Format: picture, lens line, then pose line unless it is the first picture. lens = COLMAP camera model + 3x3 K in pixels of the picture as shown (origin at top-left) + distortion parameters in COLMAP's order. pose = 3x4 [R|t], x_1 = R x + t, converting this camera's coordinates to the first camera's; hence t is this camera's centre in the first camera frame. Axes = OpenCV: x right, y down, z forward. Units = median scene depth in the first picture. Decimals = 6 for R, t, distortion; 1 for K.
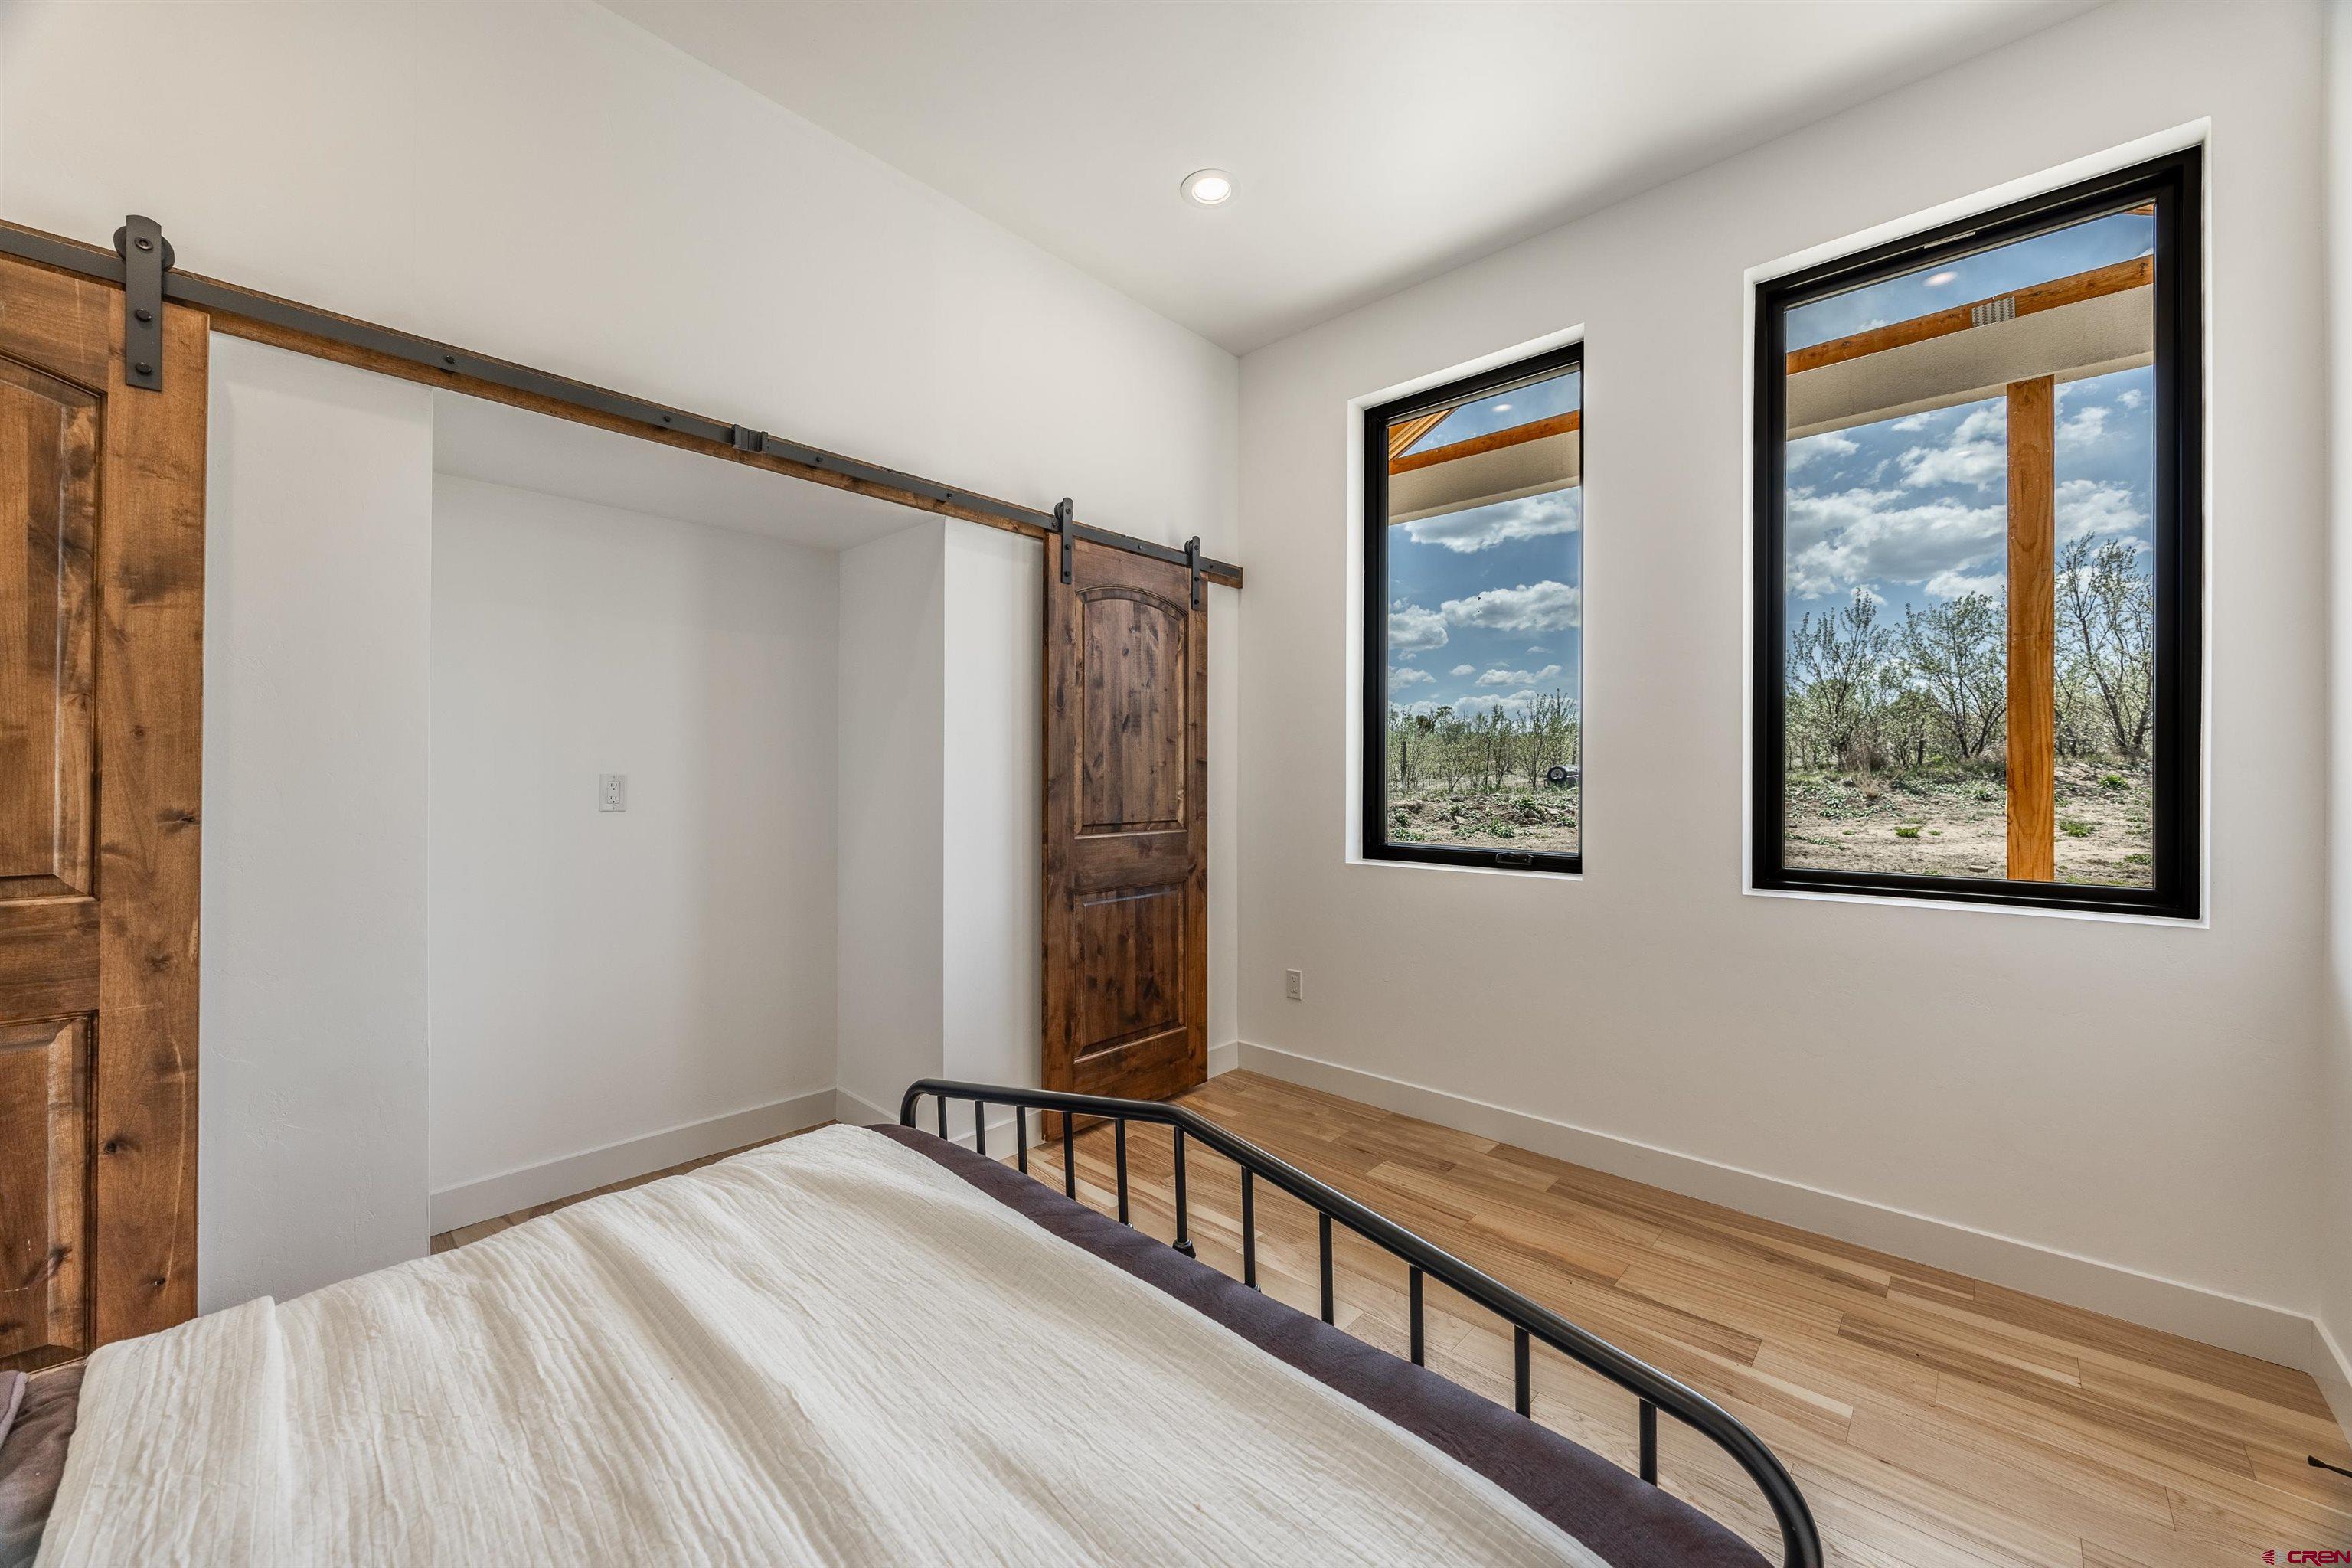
lens RADIAL K [[895.0, 0, 1179.3], [0, 895.0, 782.6], [0, 0, 1]] dist [0.002460, 0.000055]
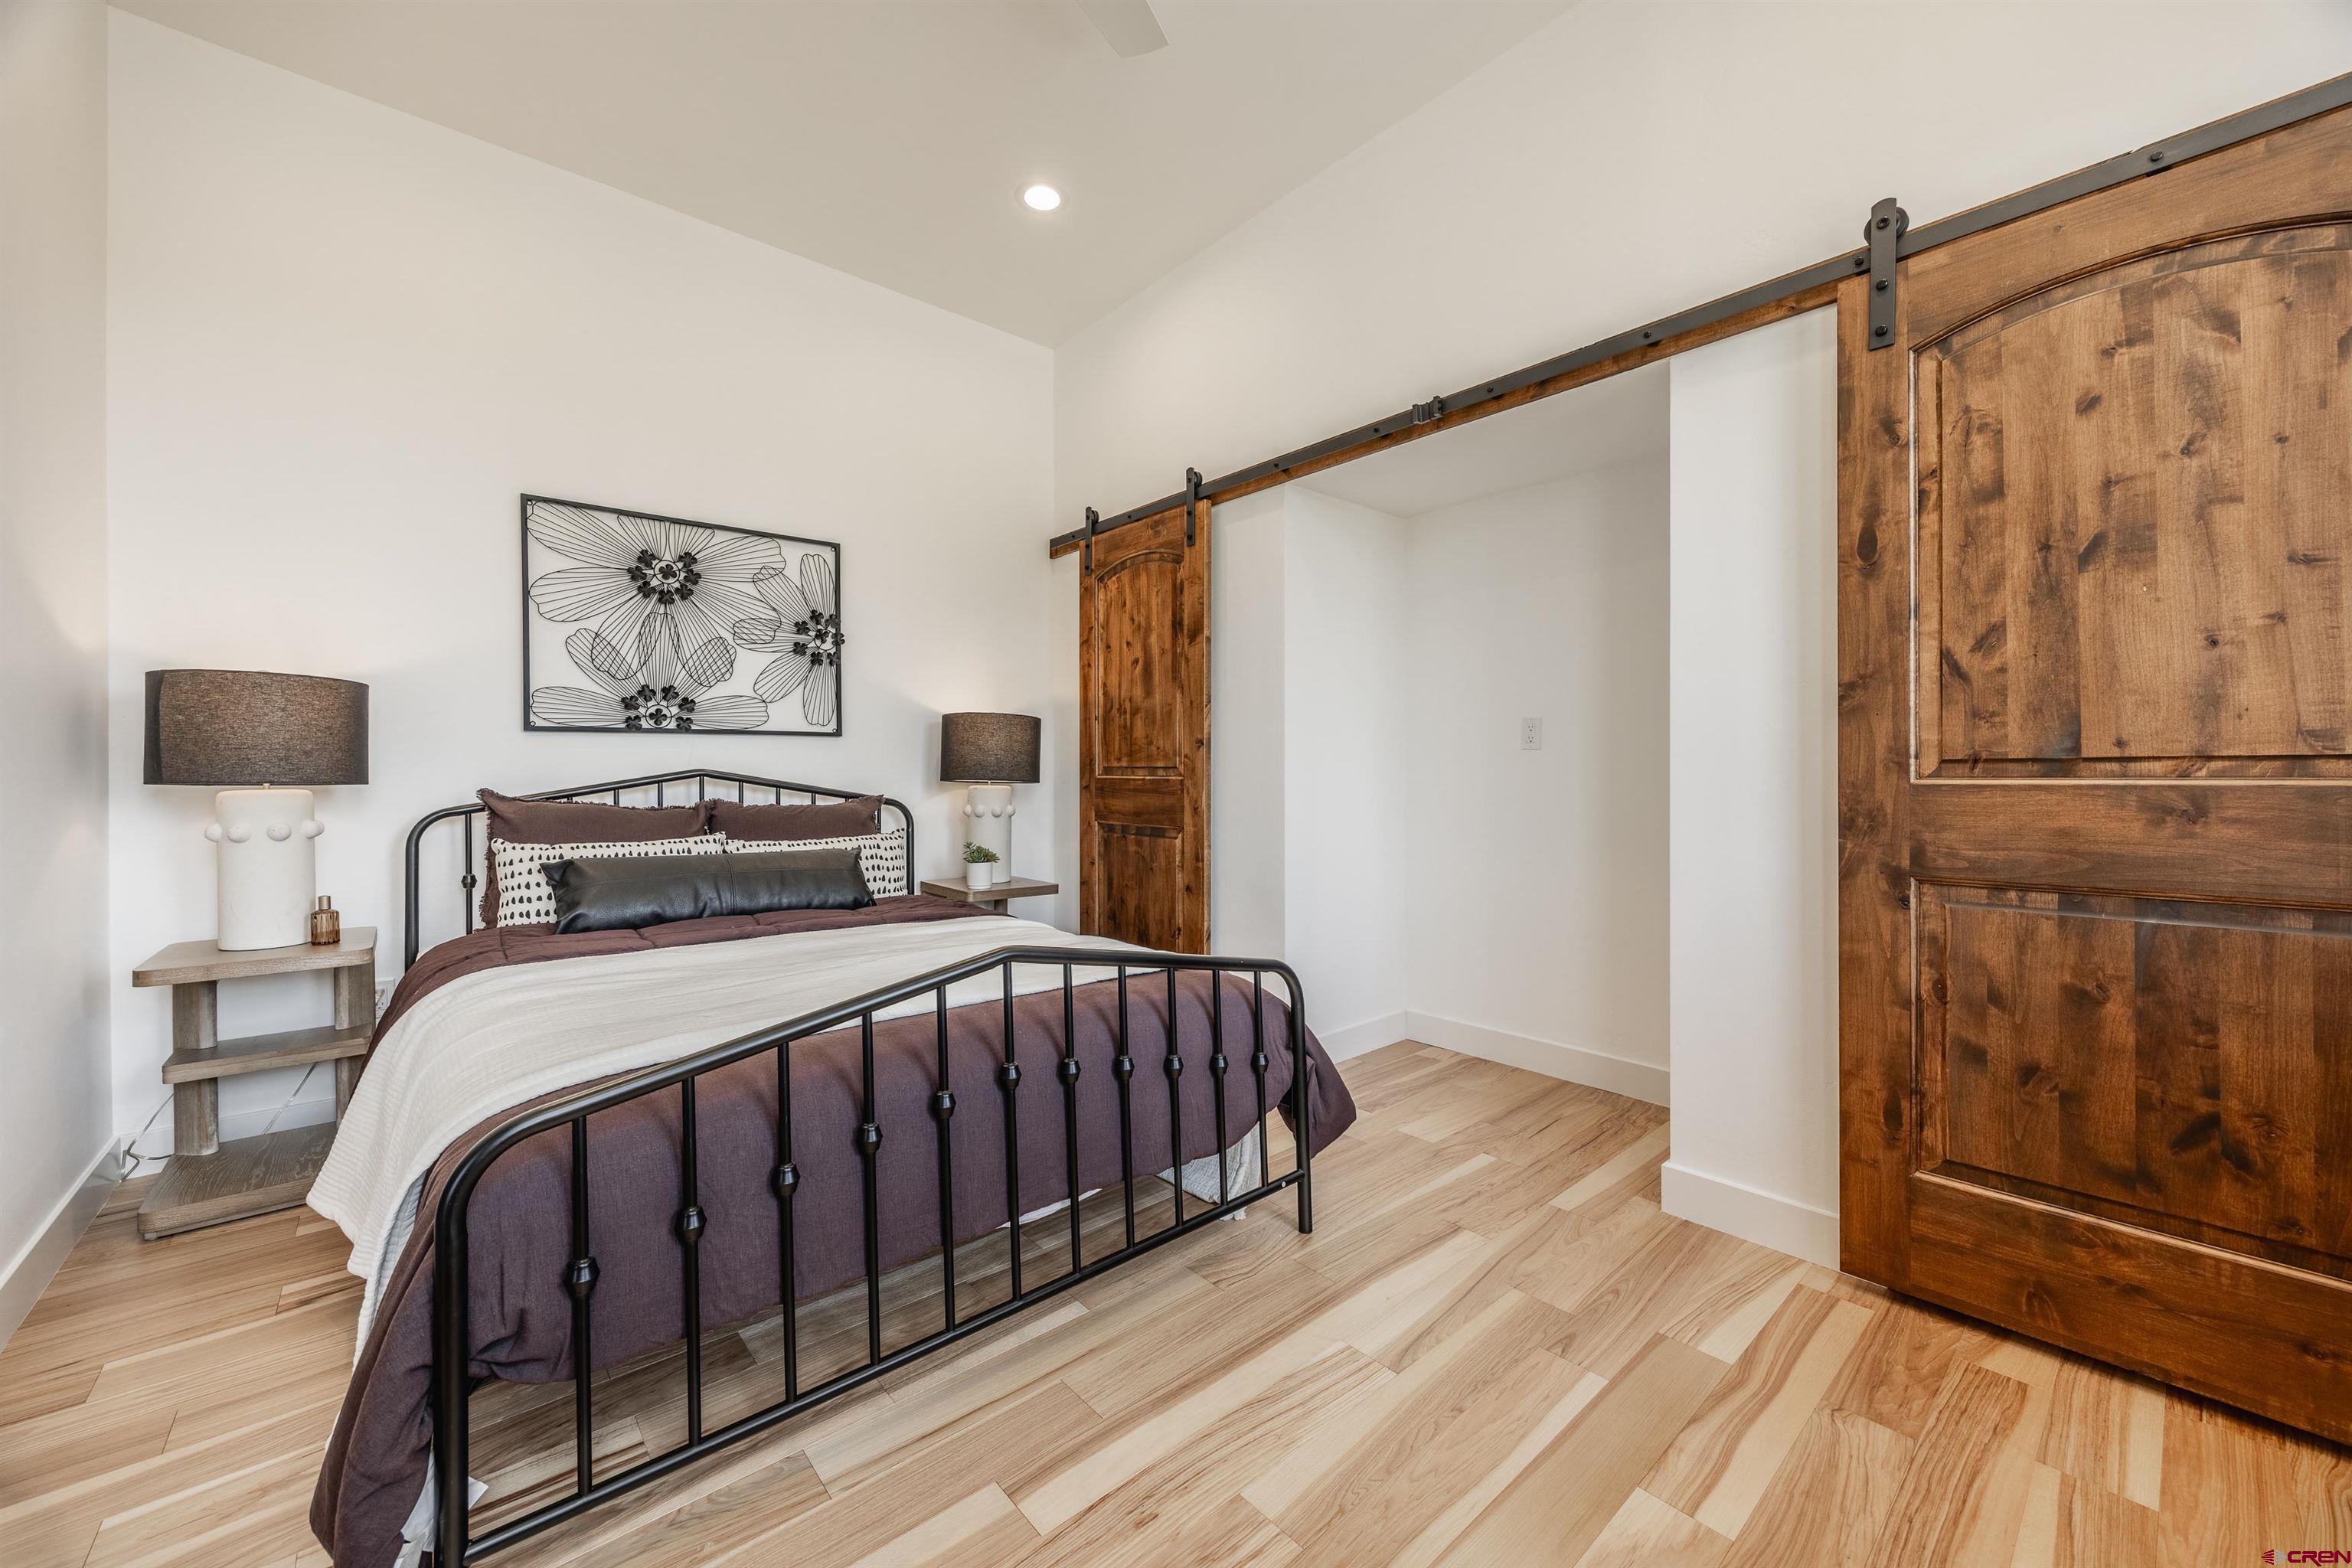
lens RADIAL K [[895.0, 0, 1172.4], [0, 895.0, 783.0], [0, 0, 1]] dist [0.002460, 0.000055]
pose [[-0.108942, 0.006132, -0.994029, 0.491860], [-0.005652, 0.999961, 0.006788, 0.059811], [0.994032, 0.006358, -0.108903, 0.577688]]
